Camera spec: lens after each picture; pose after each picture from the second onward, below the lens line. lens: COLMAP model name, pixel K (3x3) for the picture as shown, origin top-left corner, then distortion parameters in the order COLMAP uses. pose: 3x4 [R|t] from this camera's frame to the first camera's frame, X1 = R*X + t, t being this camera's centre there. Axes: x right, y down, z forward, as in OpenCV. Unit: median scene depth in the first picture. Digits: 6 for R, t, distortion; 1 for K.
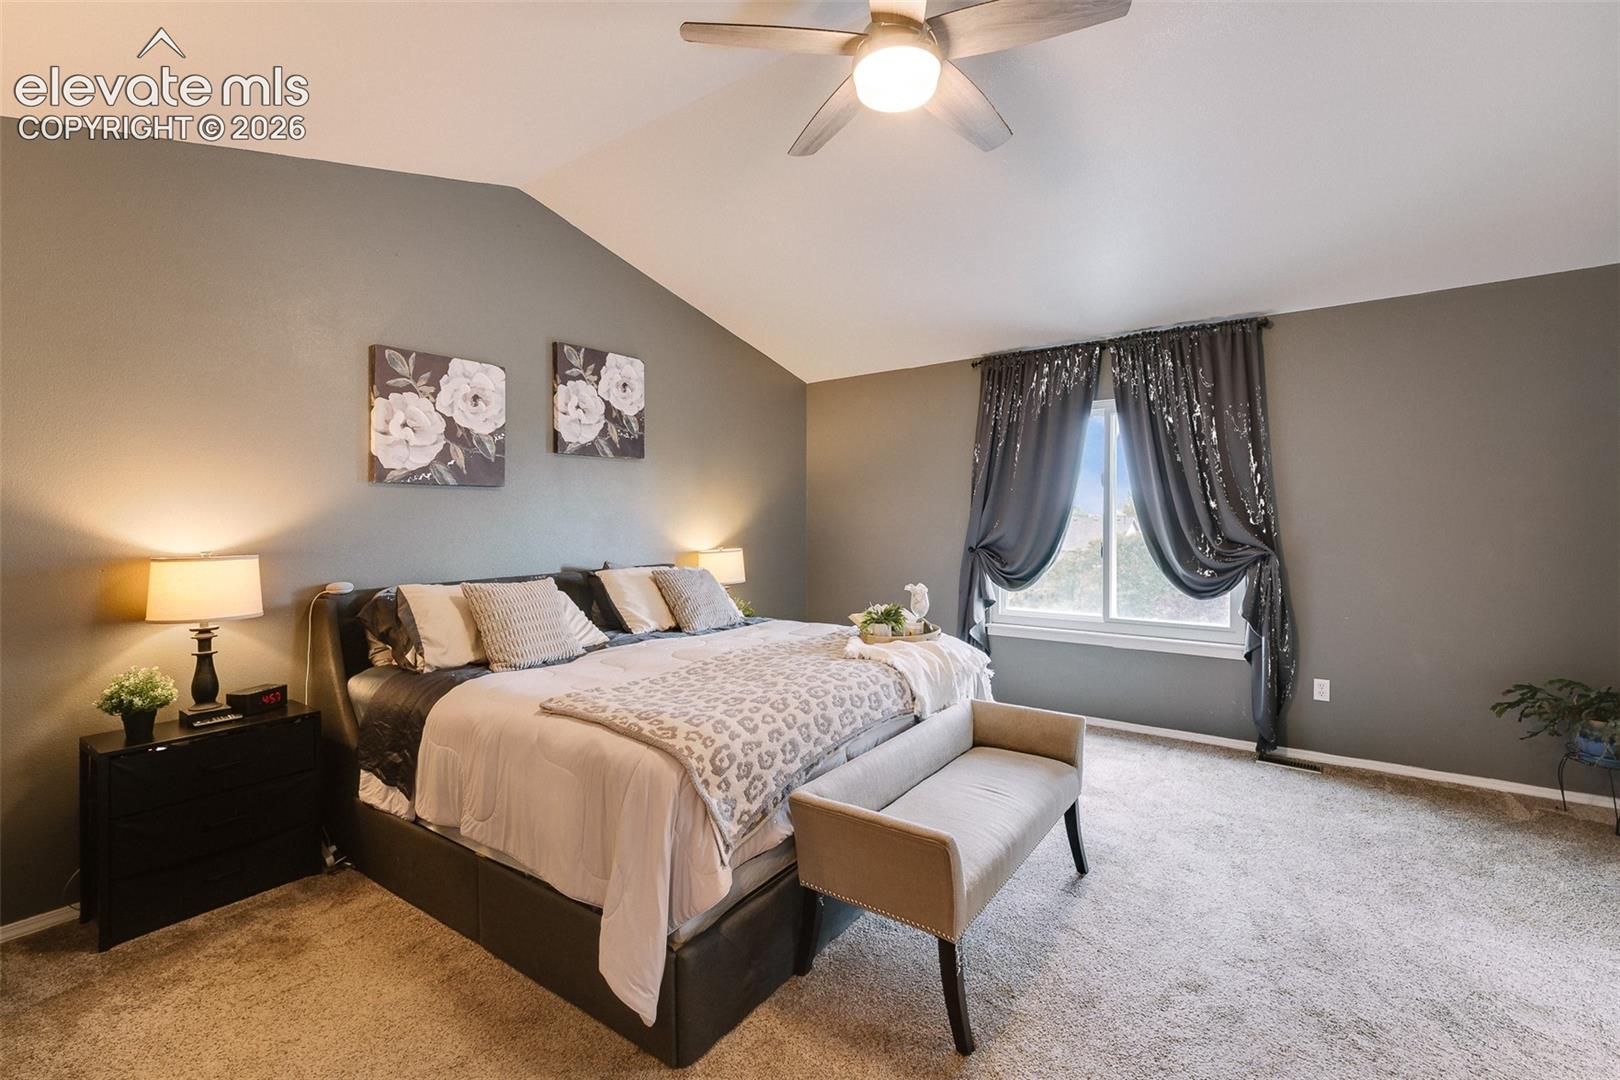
lens RADIAL K [[700.4, 0, 819.9], [0, 700.4, 526.3], [0, 0, 1]] dist [0.006361, -0.004274]
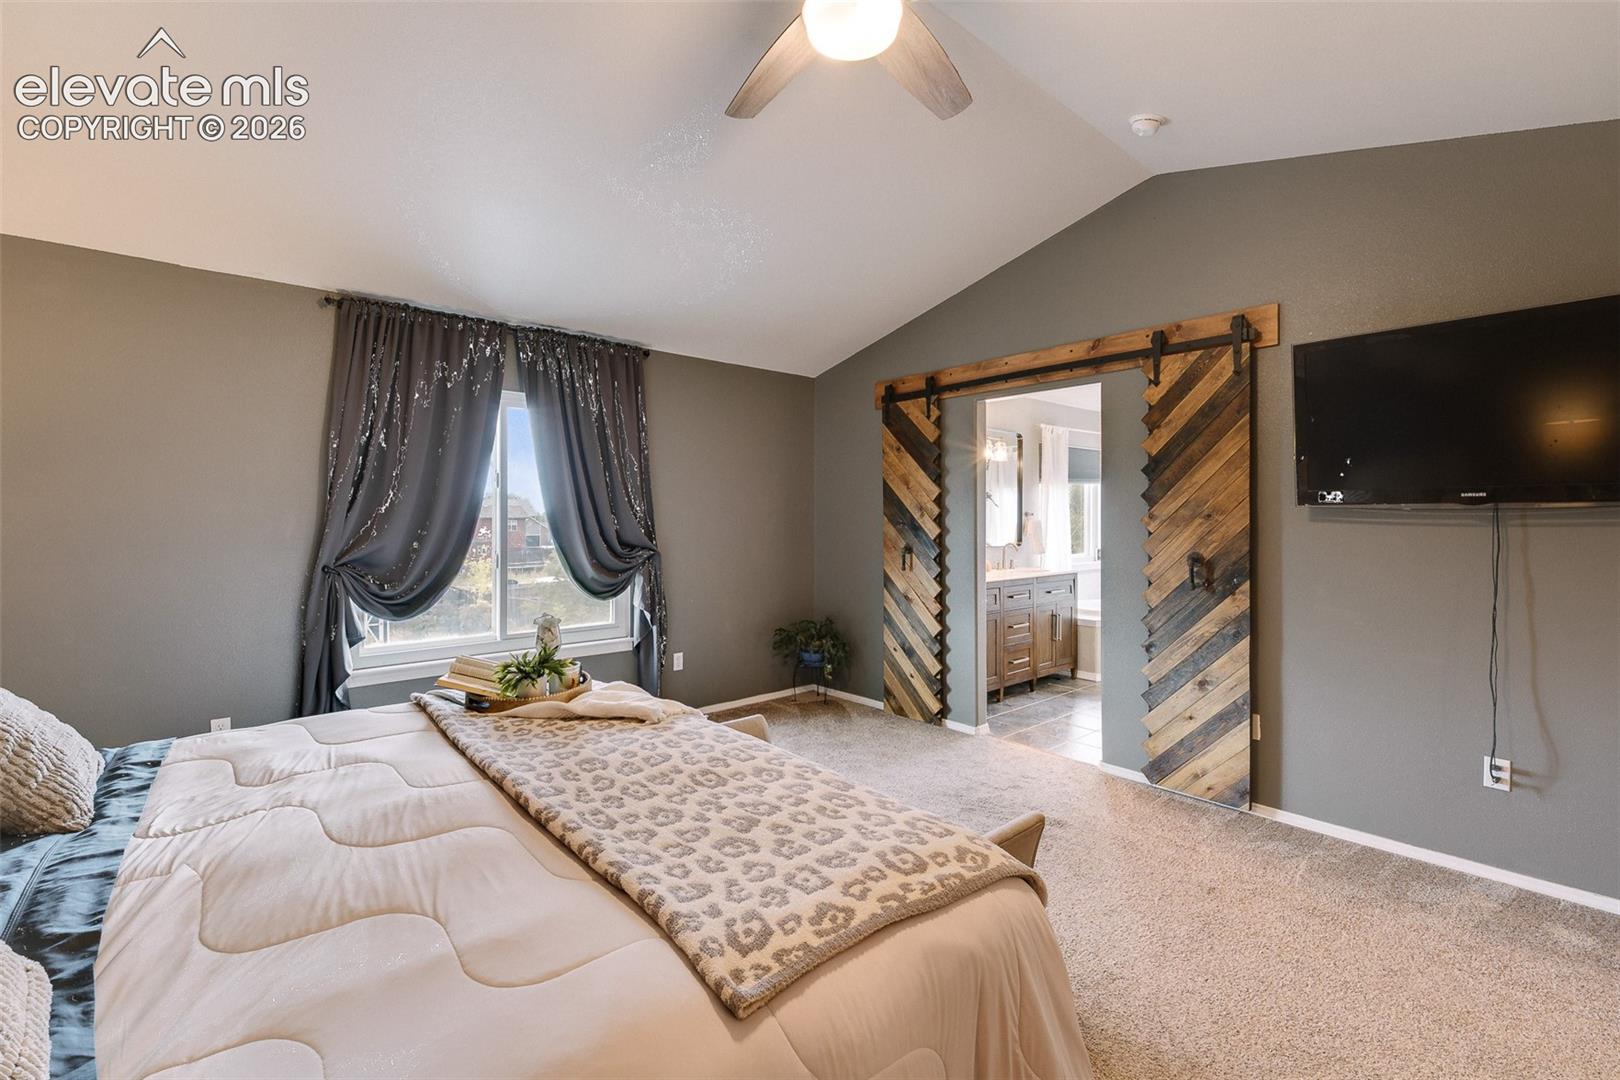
lens RADIAL K [[700.4, 0, 803.7], [0, 700.4, 530.9], [0, 0, 1]] dist [0.006361, -0.004274]
pose [[0.235755, -0.014046, 0.971711, -0.732714], [0.018483, 0.999779, 0.009968, -0.009642], [-0.971637, 0.015610, 0.235962, 0.837752]]
